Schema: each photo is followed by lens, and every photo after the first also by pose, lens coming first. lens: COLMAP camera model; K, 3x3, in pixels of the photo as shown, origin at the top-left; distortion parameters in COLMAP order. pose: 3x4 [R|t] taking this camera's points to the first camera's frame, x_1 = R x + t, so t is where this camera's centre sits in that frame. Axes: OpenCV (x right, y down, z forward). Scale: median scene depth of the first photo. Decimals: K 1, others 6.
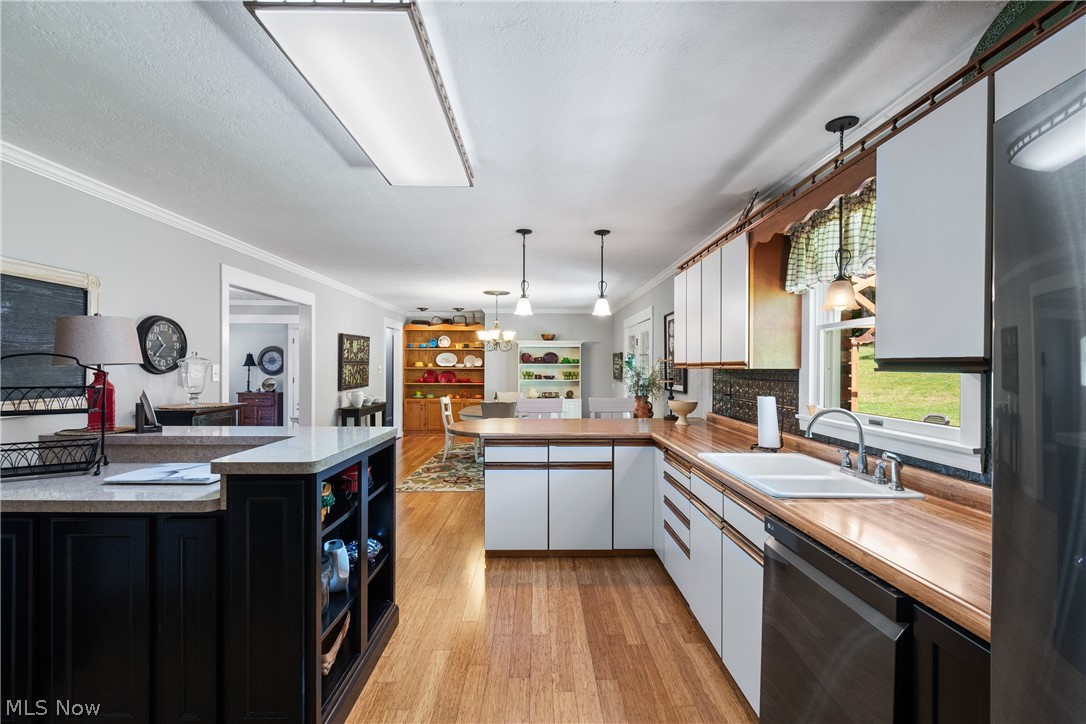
lens RADIAL K [[481.7, 0, 545.5], [0, 481.7, 364.7], [0, 0, 1]] dist [0.001356, 0.001414]
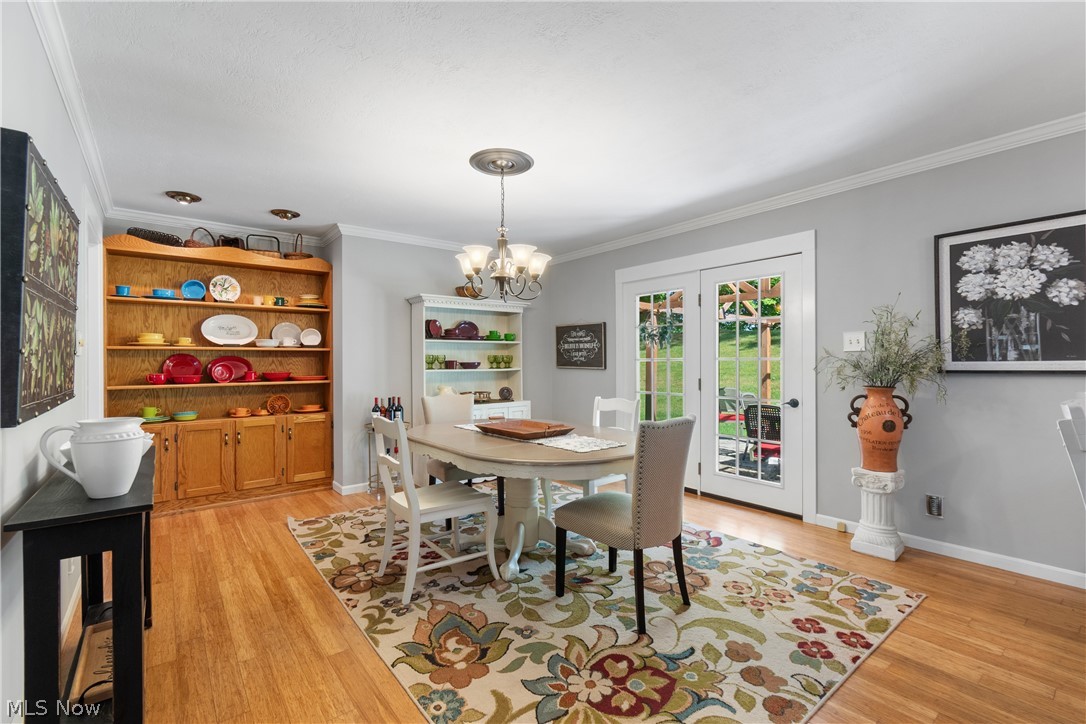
lens RADIAL K [[481.7, 0, 543.9], [0, 481.7, 361.2], [0, 0, 1]] dist [0.001356, 0.001414]
pose [[0.794107, -0.009505, 0.607703, -0.247958], [0.007801, 0.999955, 0.005446, 0.018343], [-0.607728, 0.000416, 0.794145, 0.479718]]
